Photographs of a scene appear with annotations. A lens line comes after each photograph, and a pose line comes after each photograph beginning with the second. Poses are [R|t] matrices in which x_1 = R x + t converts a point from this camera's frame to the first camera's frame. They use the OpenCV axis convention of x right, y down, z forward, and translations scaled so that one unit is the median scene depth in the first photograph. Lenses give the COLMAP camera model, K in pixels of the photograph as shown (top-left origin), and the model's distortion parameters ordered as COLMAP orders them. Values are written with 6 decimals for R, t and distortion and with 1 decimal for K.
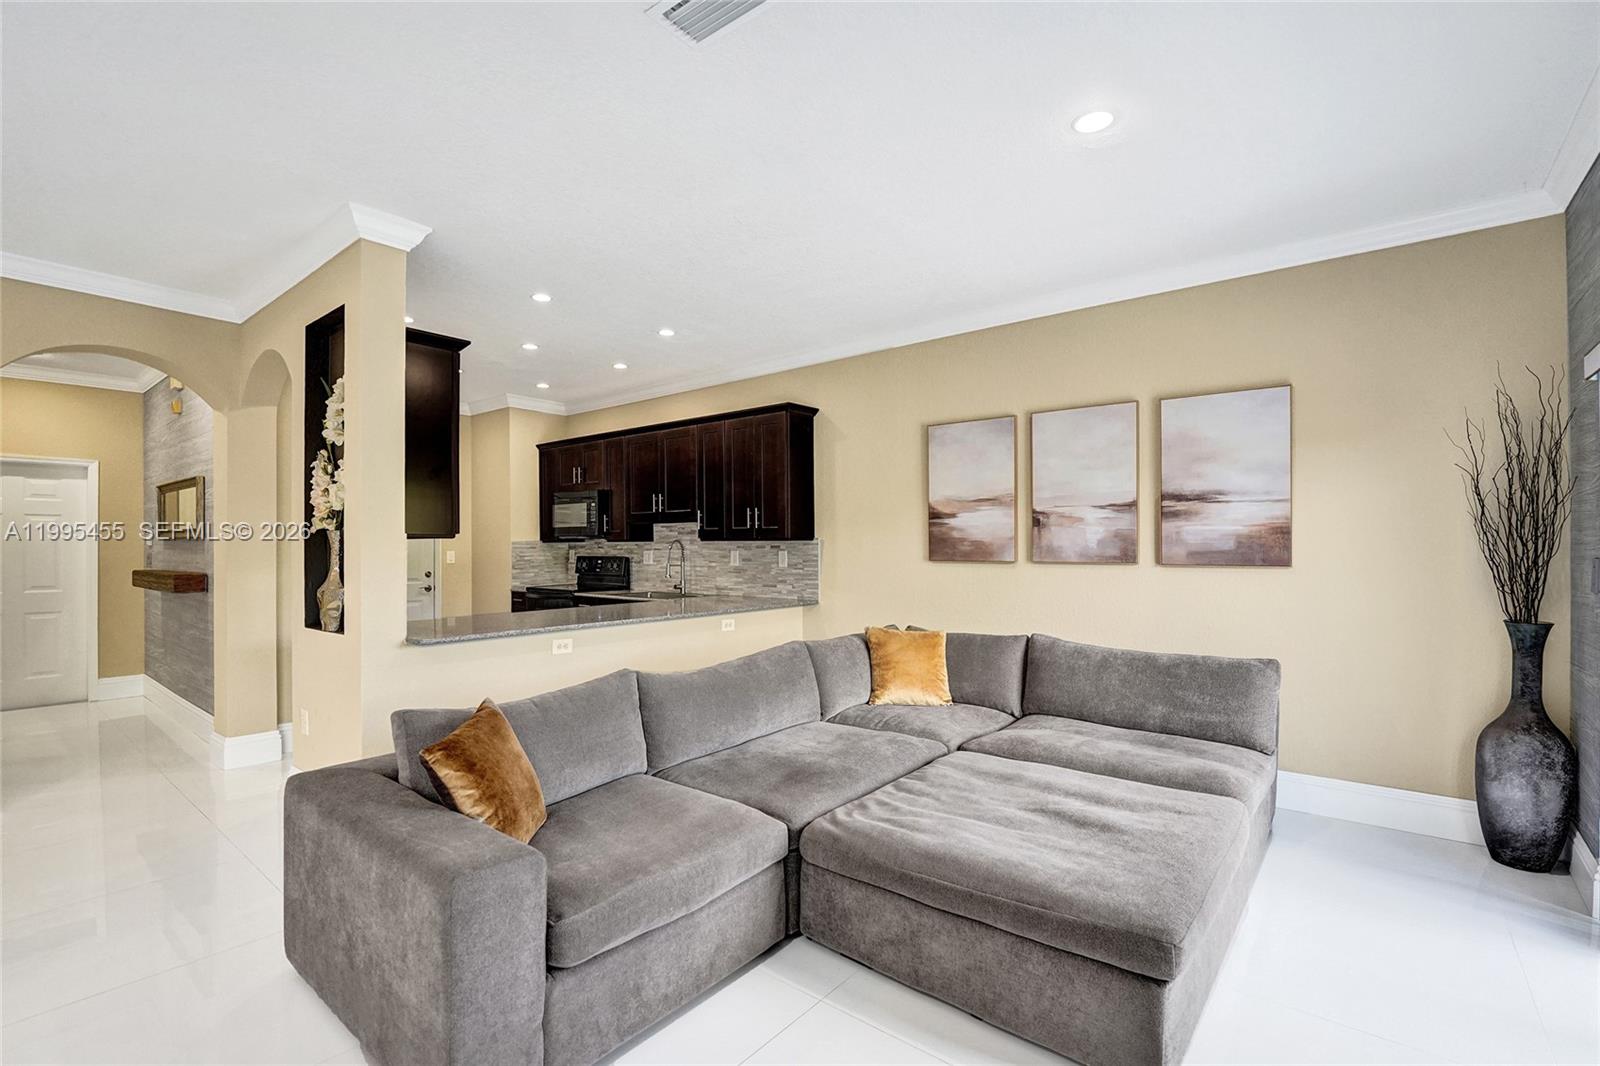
lens RADIAL K [[698.6, 0, 795.2], [0, 698.6, 551.2], [0, 0, 1]] dist [-0.030767, 0.003729]
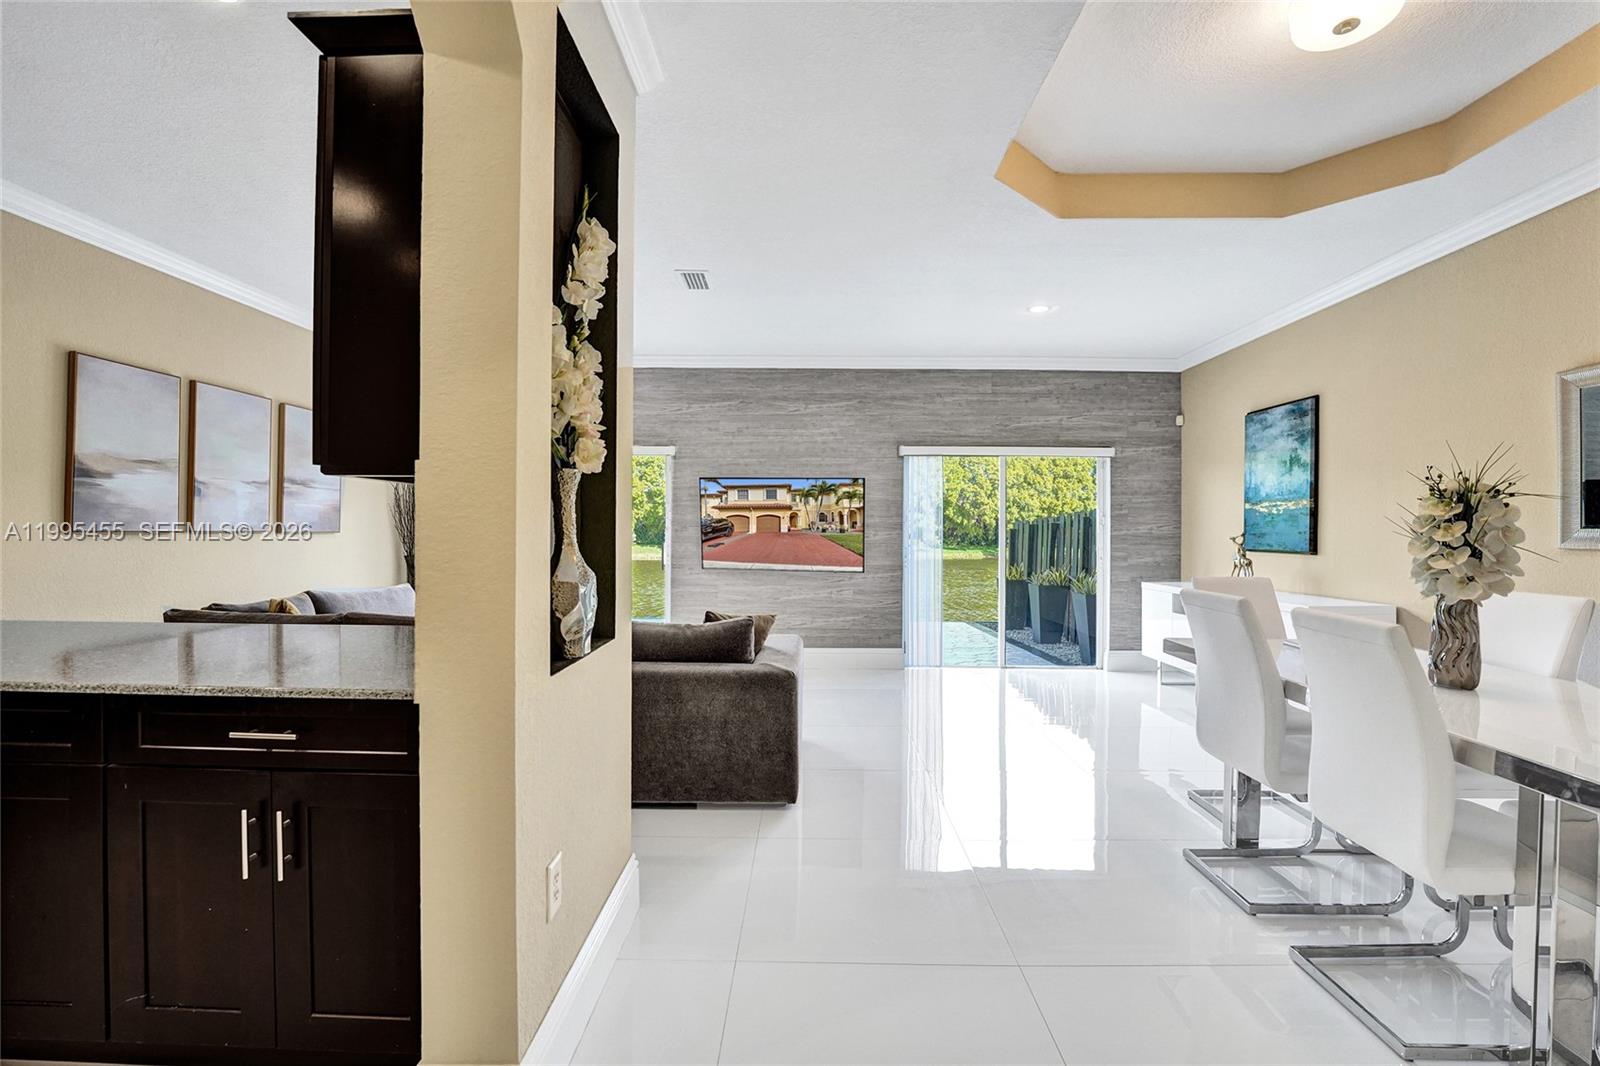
lens RADIAL K [[698.6, 0, 786.6], [0, 698.6, 524.4], [0, 0, 1]] dist [-0.030767, 0.003729]
pose [[-0.602374, 0.003803, 0.798205, -0.858028], [0.001056, 0.999992, -0.003967, 0.008630], [-0.798213, -0.001546, -0.602373, 0.842702]]
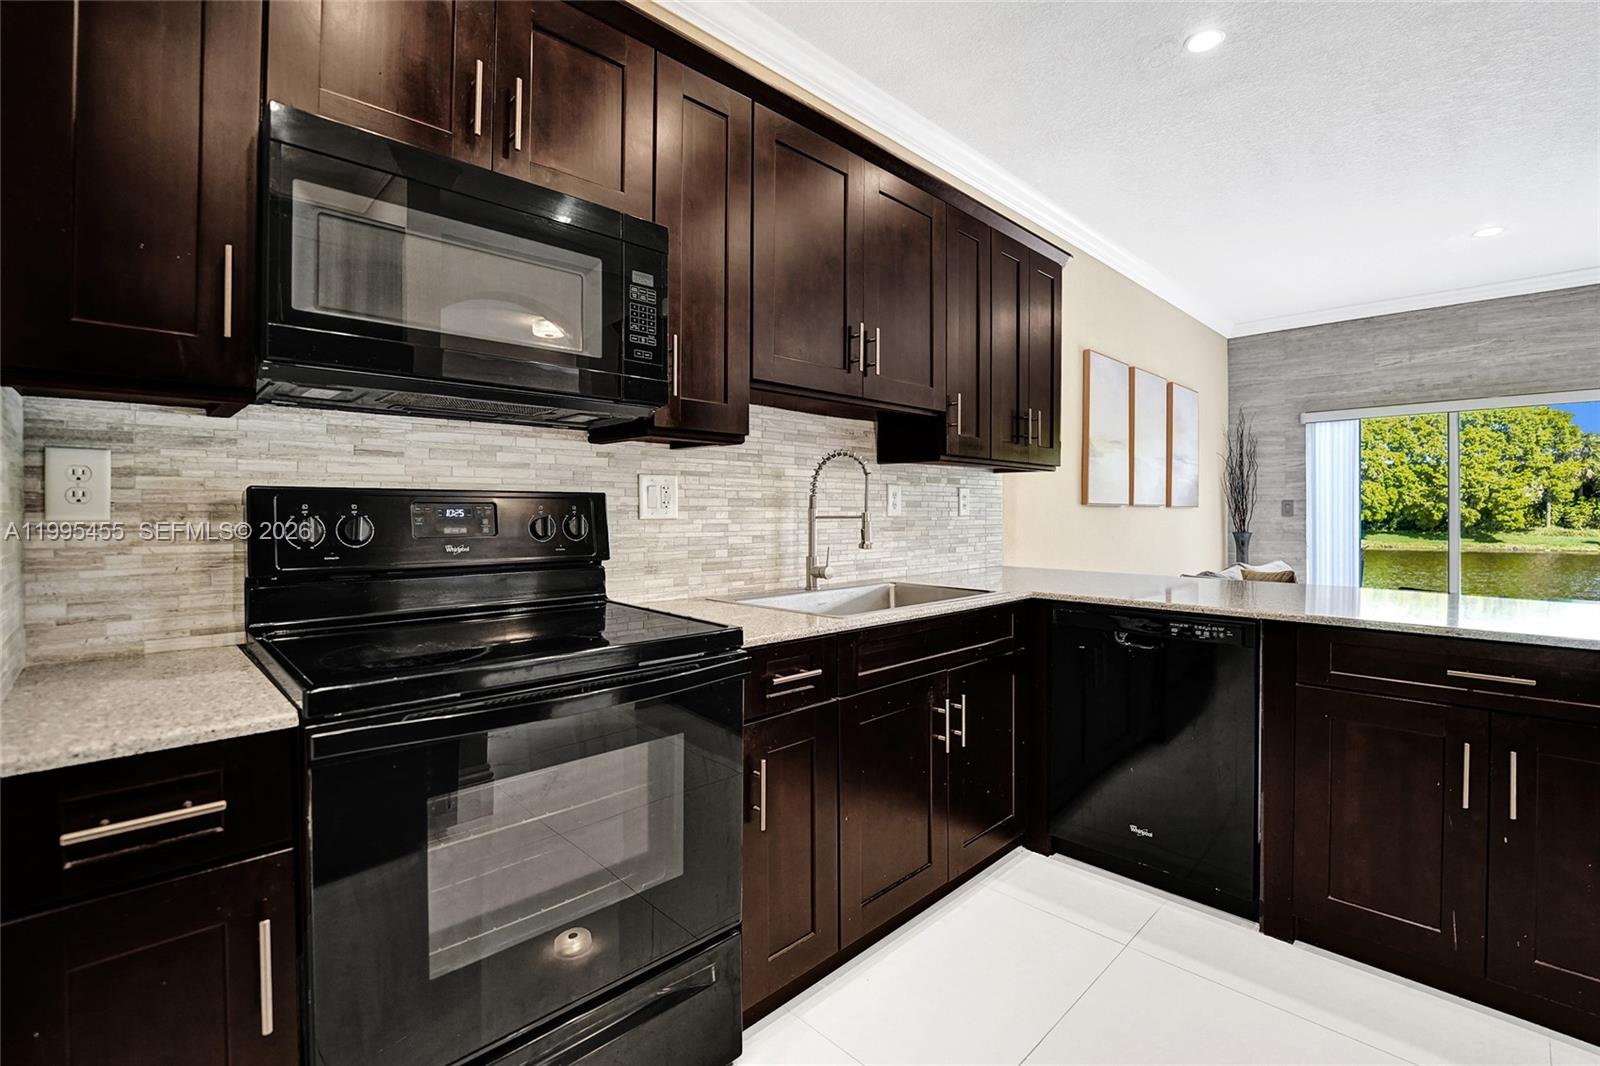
lens RADIAL K [[698.6, 0, 804.6], [0, 698.6, 517.2], [0, 0, 1]] dist [-0.030767, 0.003729]
pose [[0.119212, -0.004701, 0.992858, -0.733934], [0.008953, 0.999953, 0.003660, 0.024494], [-0.992828, 0.008453, 0.119249, 1.269763]]
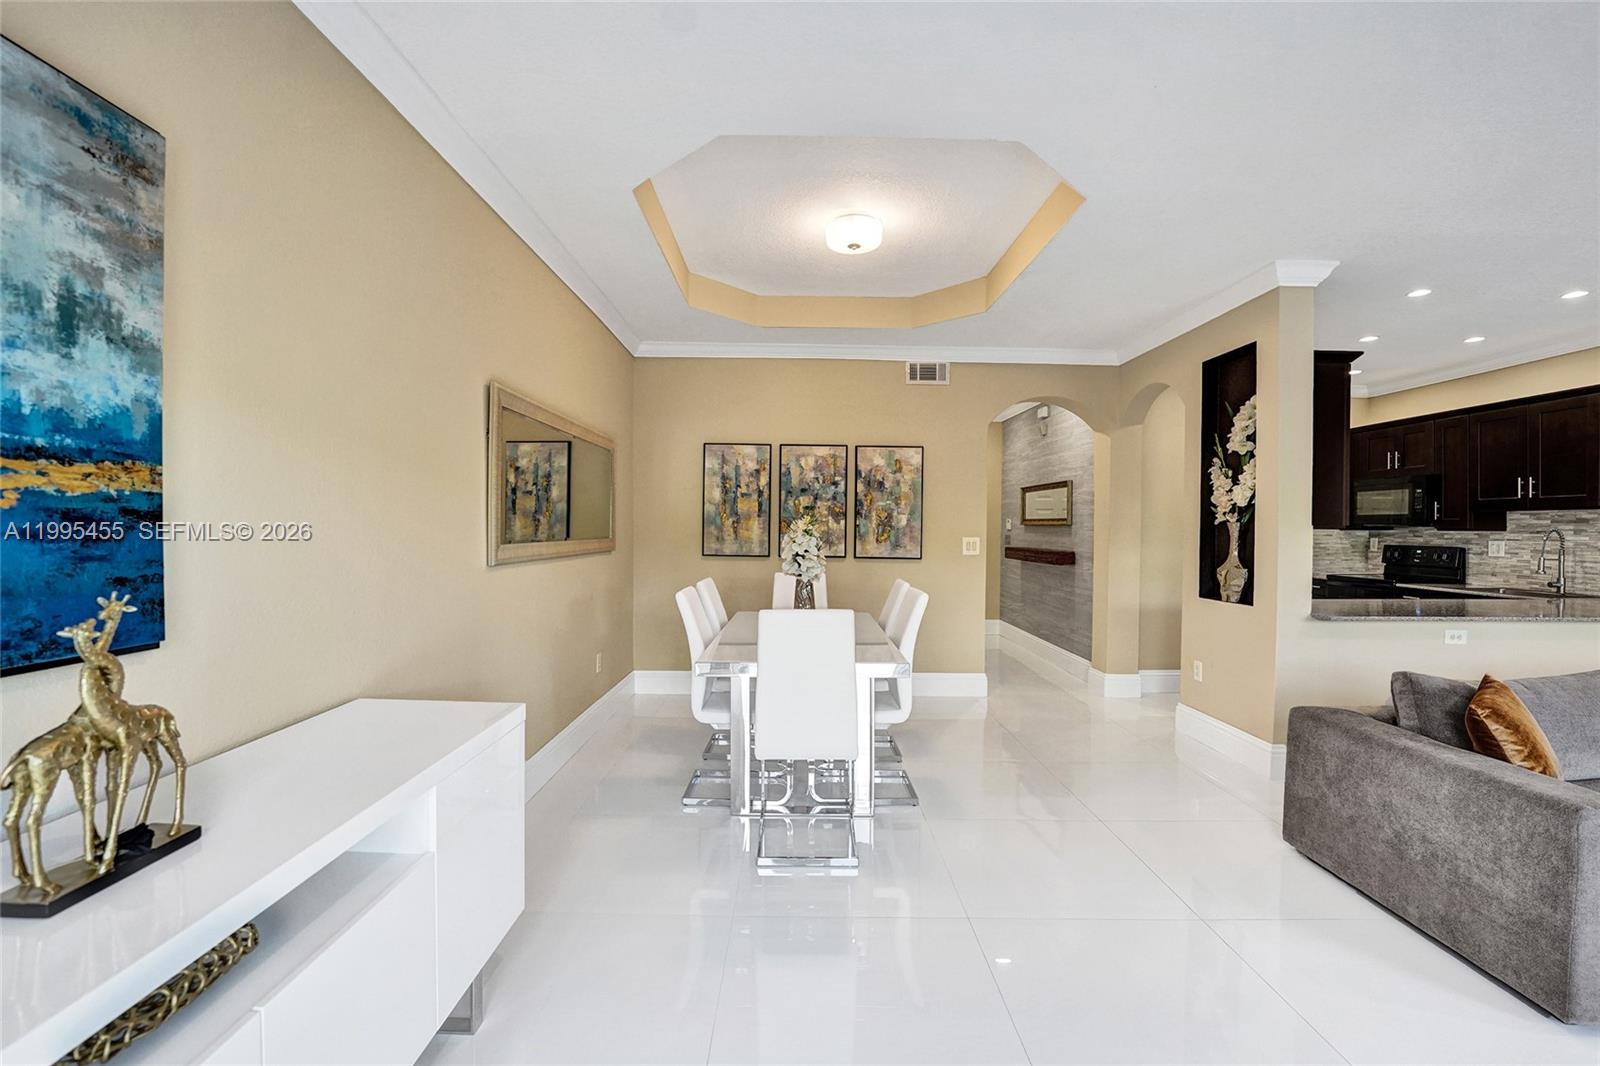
lens RADIAL K [[698.6, 0, 796.4], [0, 698.6, 528.4], [0, 0, 1]] dist [-0.030767, 0.003729]
pose [[0.624898, 0.009076, -0.780654, -0.137000], [-0.013491, 0.999909, 0.000825, -0.007557], [0.780590, 0.010017, 0.624963, -0.290944]]
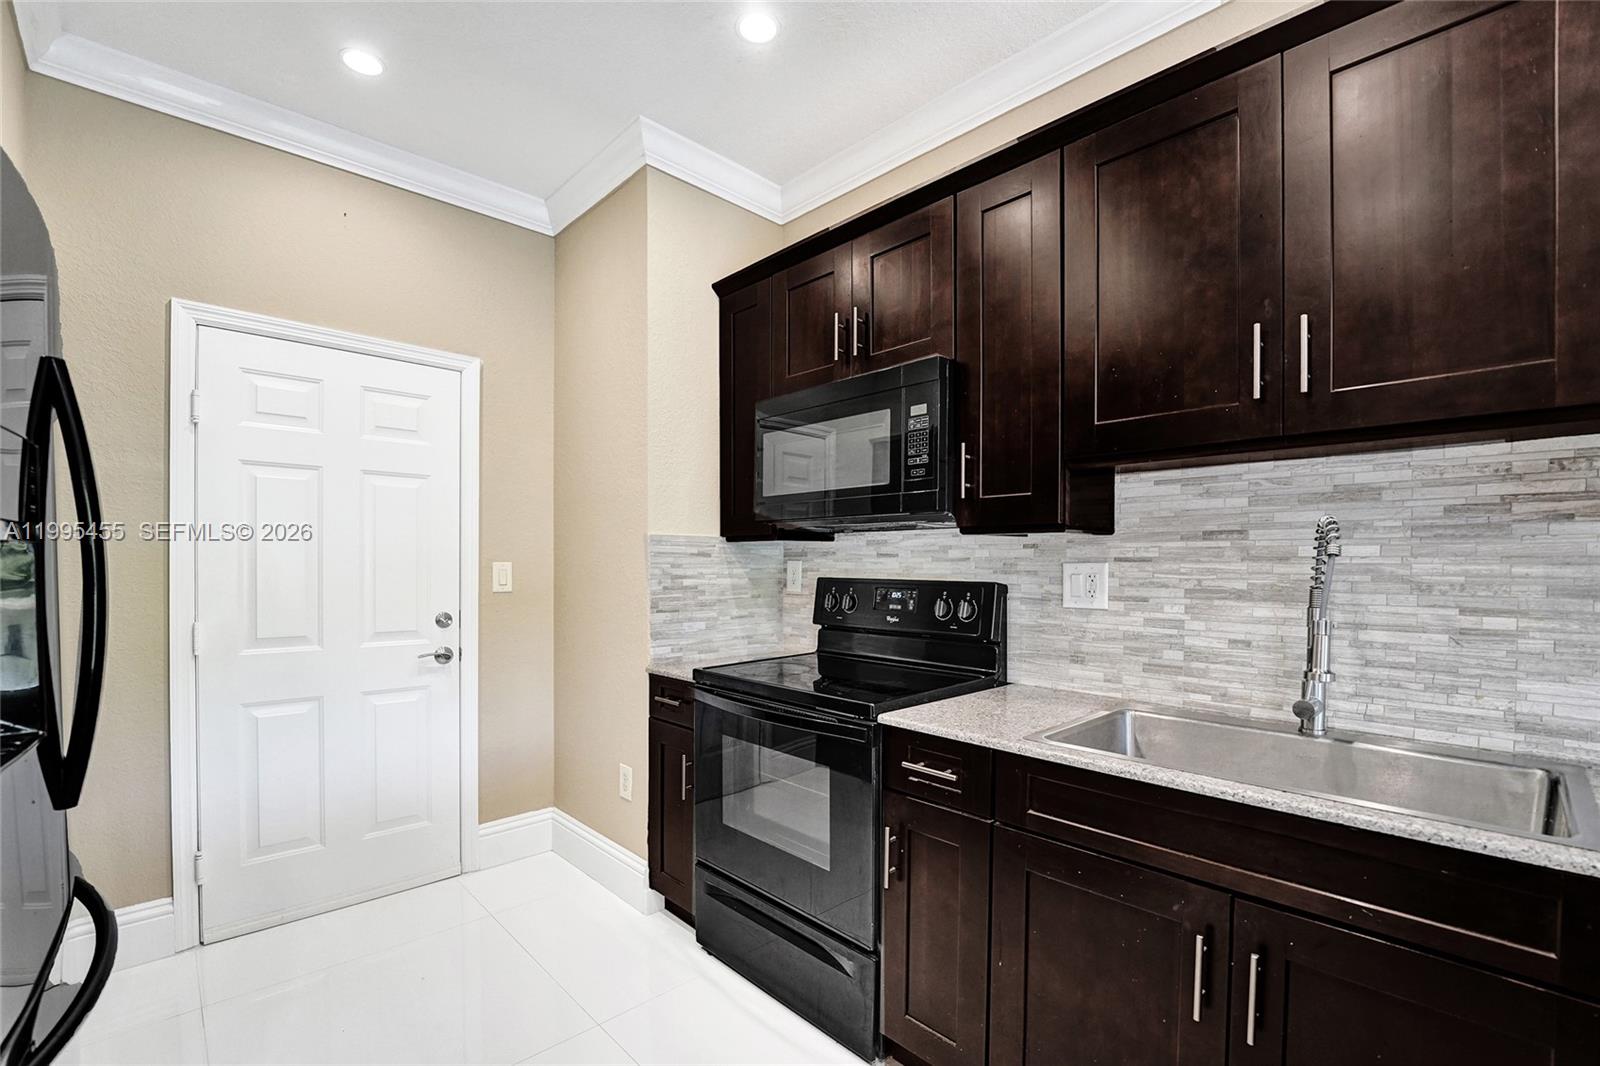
lens RADIAL K [[698.6, 0, 799.6], [0, 698.6, 575.6], [0, 0, 1]] dist [-0.030767, 0.003729]
pose [[0.990243, 0.011341, -0.138886, -0.415147], [-0.010126, 0.999904, 0.009451, 0.003830], [0.138980, -0.007952, 0.990263, 0.964248]]
